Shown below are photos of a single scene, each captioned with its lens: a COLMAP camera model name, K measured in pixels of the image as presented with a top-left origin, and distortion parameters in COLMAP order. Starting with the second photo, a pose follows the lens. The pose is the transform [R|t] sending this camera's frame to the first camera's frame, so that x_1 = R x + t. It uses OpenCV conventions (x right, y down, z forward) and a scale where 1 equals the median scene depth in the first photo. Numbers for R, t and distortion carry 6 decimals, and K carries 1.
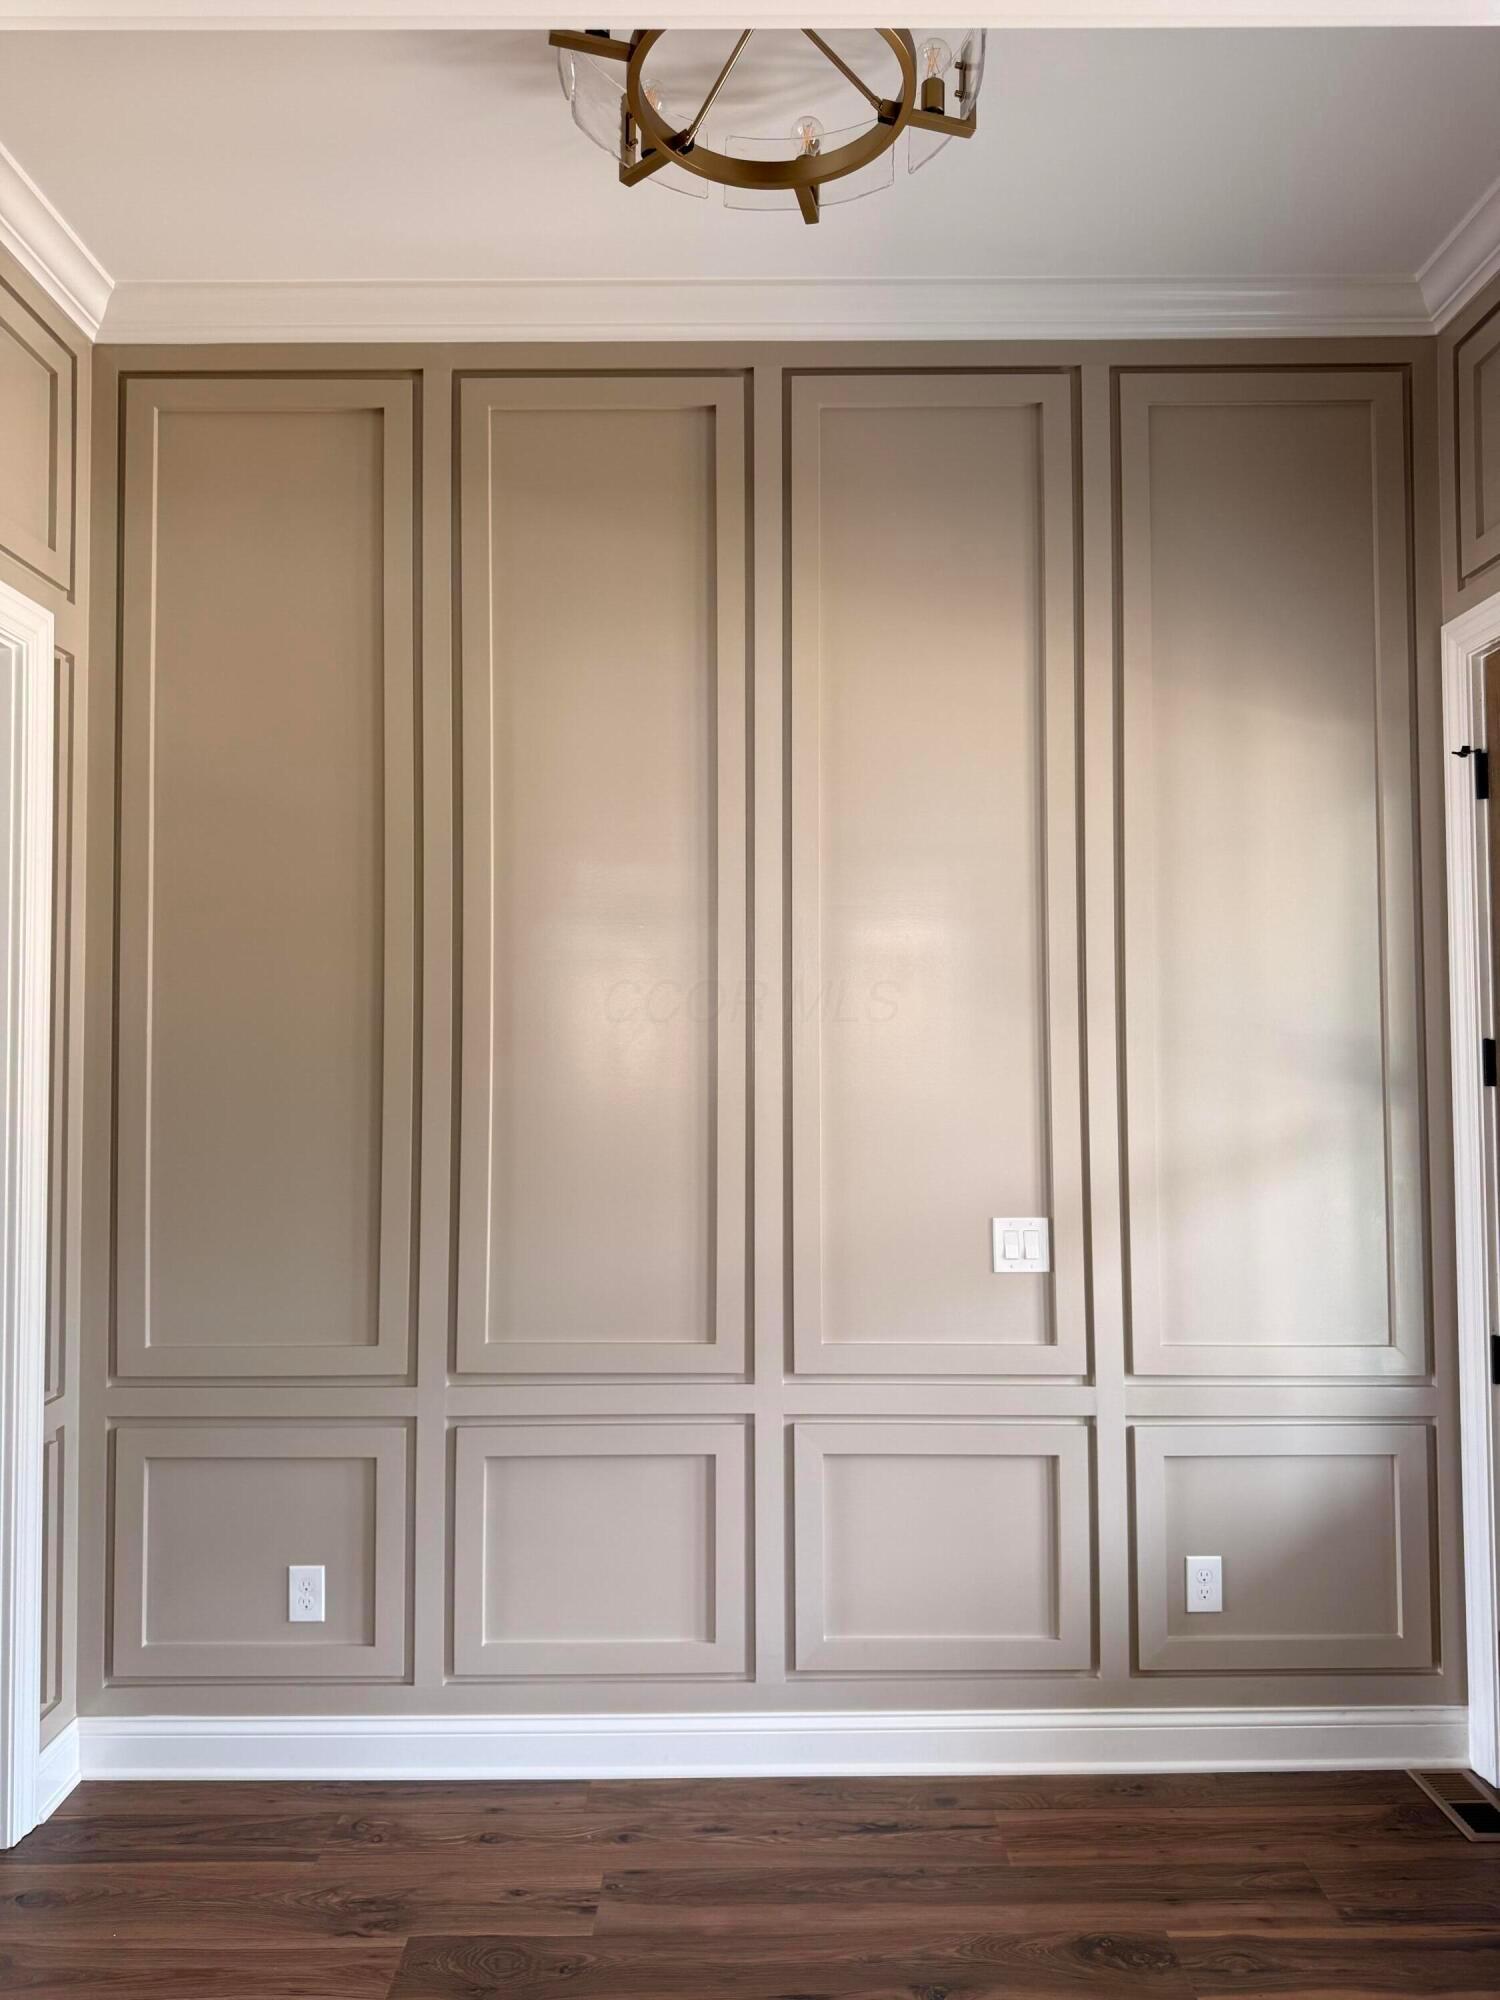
lens RADIAL K [[1422.2, 0, 766.8], [0, 1422.2, 1002.8], [0, 0, 1]] dist [0.008062, -0.002078]
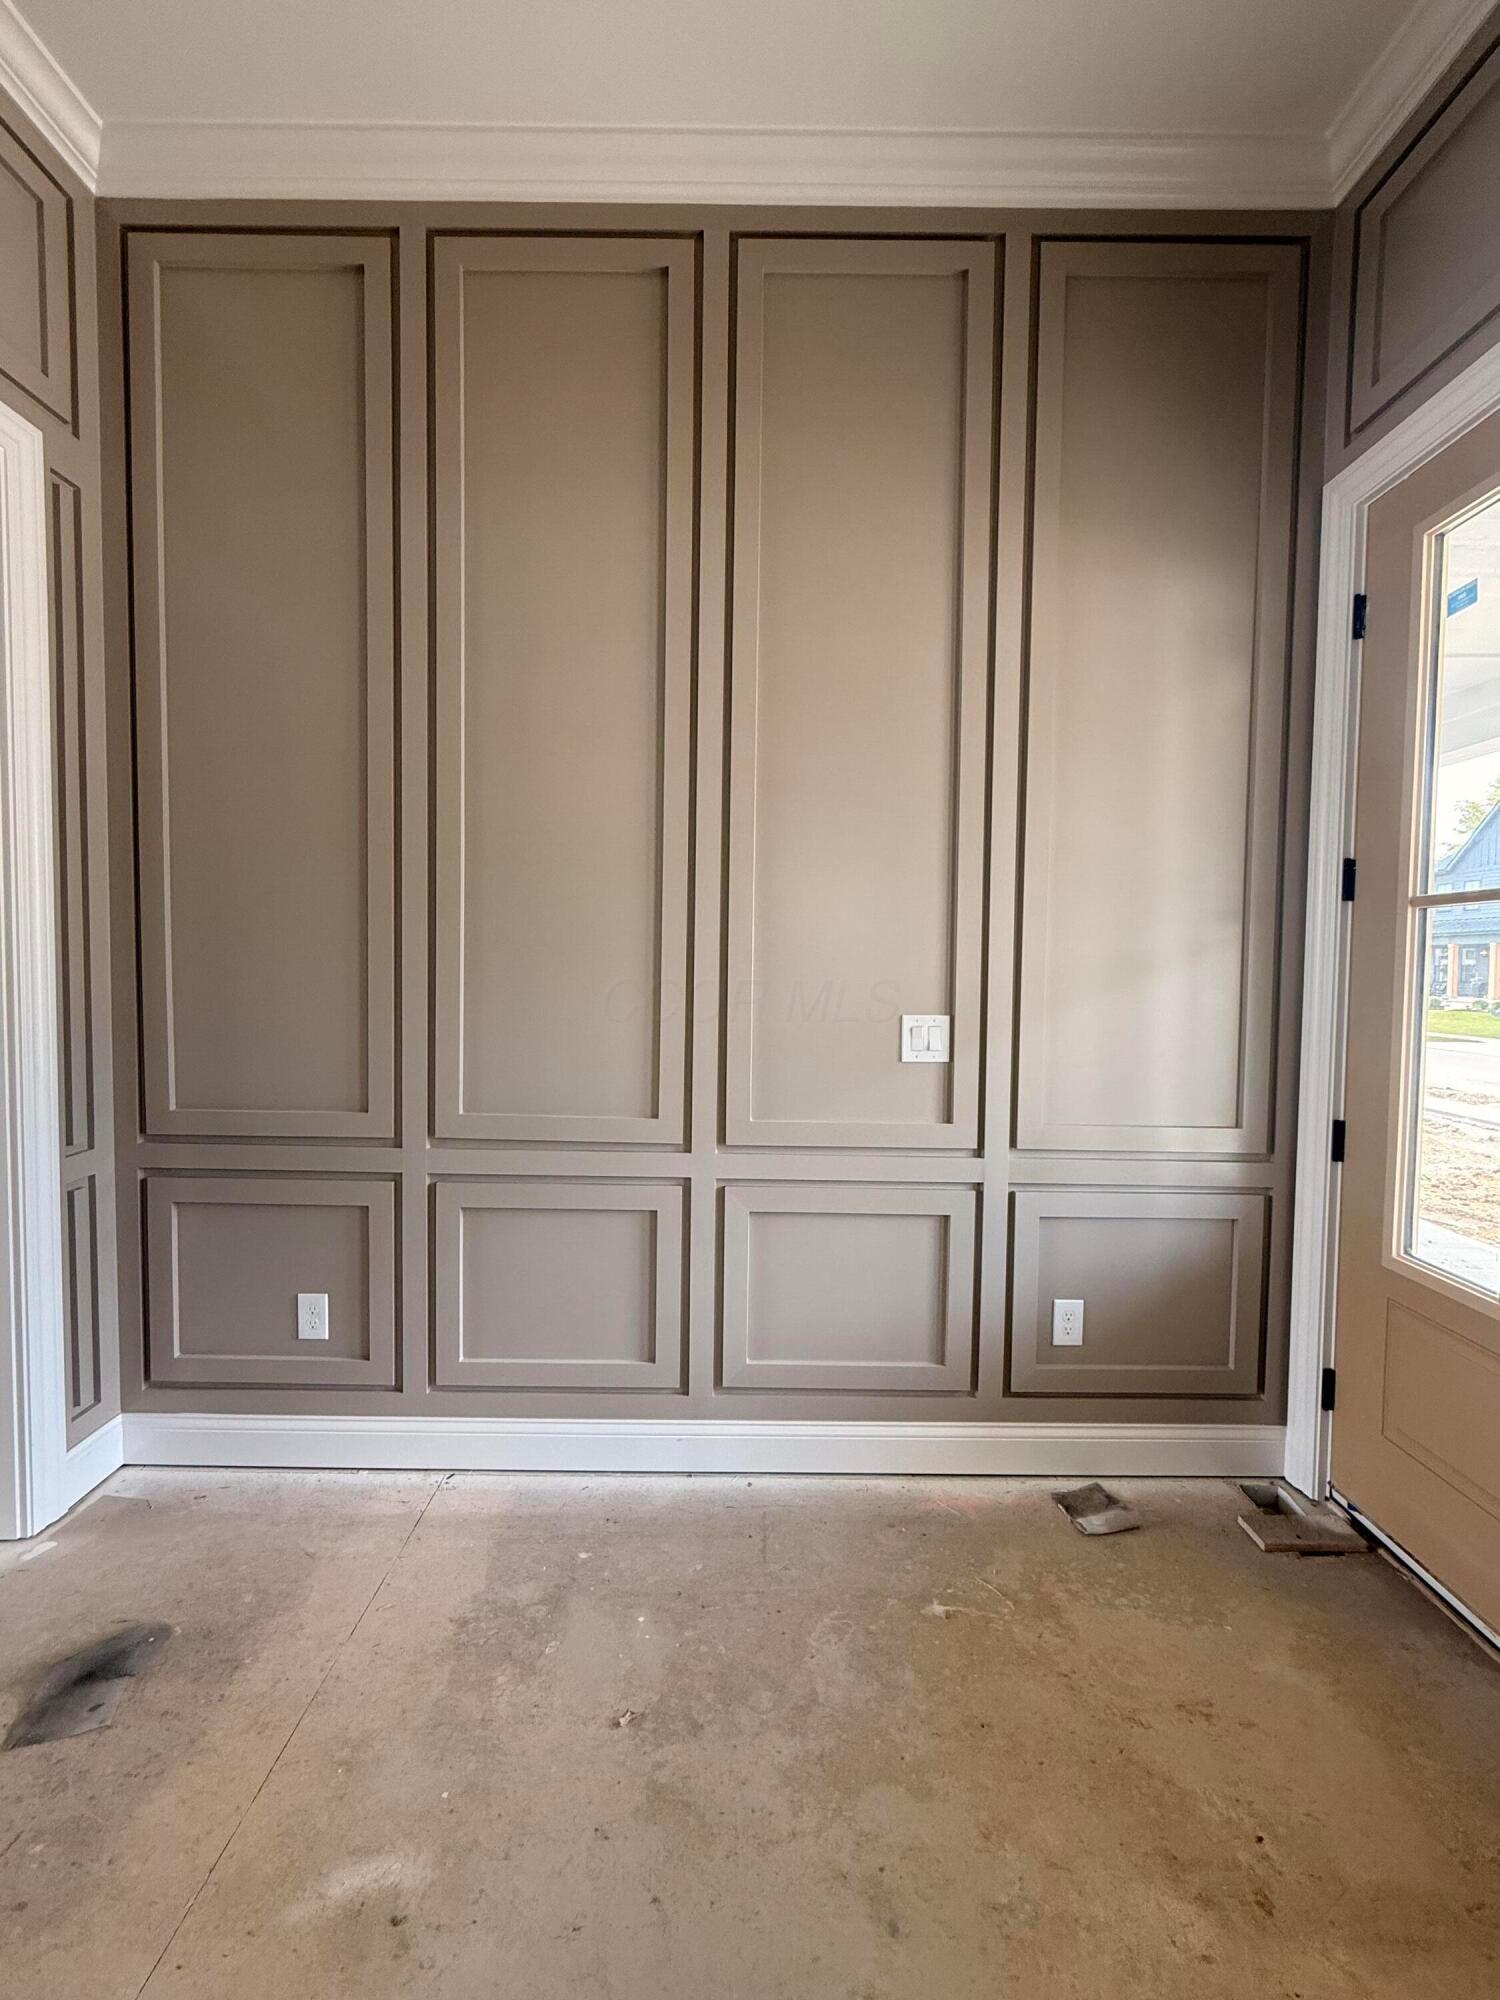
lens RADIAL K [[842.5, 0, 745.5], [0, 842.5, 1000.7], [0, 0, 1]] dist [-0.000500, 0.000310]
pose [[0.999846, 0.017414, -0.002073, 0.035449], [-0.017191, 0.996633, 0.080166, 0.089535], [0.003462, -0.080118, 0.996779, 0.323203]]
